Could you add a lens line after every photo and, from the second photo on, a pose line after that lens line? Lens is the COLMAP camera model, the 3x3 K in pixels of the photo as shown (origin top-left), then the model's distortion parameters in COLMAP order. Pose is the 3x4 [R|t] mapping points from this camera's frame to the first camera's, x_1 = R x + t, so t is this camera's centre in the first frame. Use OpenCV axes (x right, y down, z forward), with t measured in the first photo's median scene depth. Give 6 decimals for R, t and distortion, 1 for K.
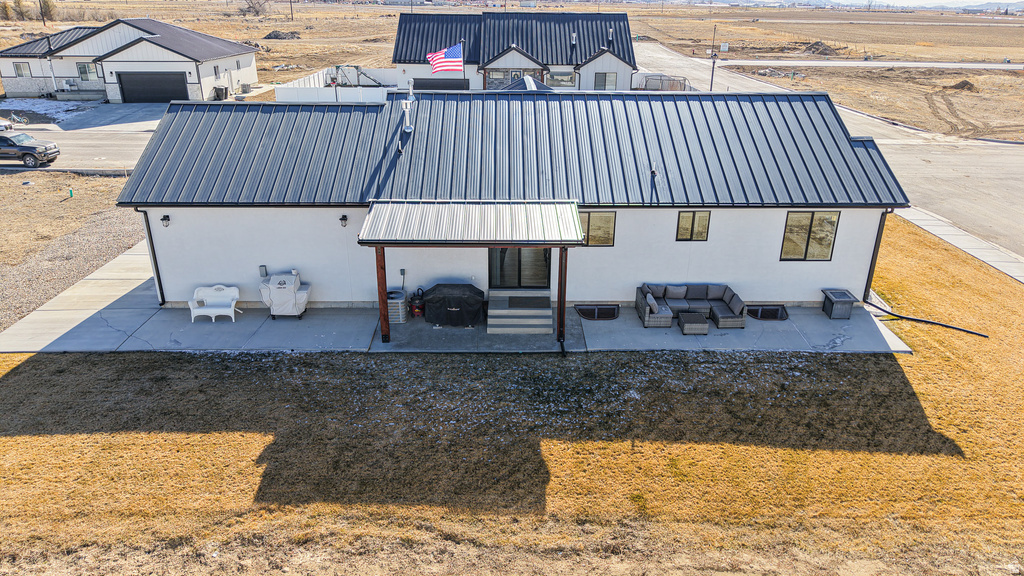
lens RADIAL K [[684.4, 0, 511.5], [0, 684.4, 293.5], [0, 0, 1]] dist [0.045348, -0.057434]
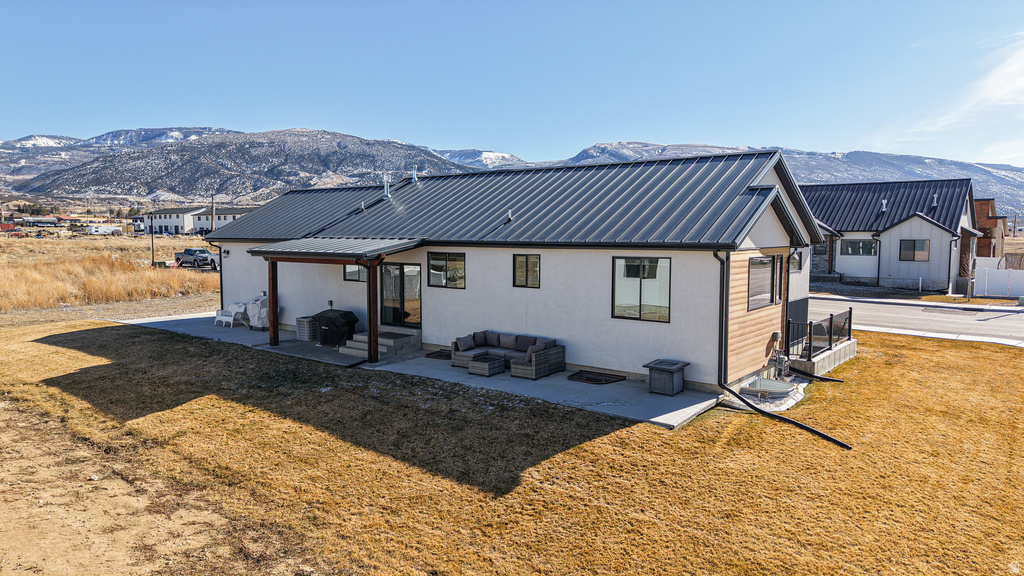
lens RADIAL K [[684.4, 0, 511.5], [0, 684.4, 293.5], [0, 0, 1]] dist [0.045348, -0.057434]
pose [[0.774177, 0.048616, -0.631100, 0.823055], [-0.242677, 0.943654, -0.225000, 0.142843], [0.584601, 0.327343, 0.742353, 0.299738]]
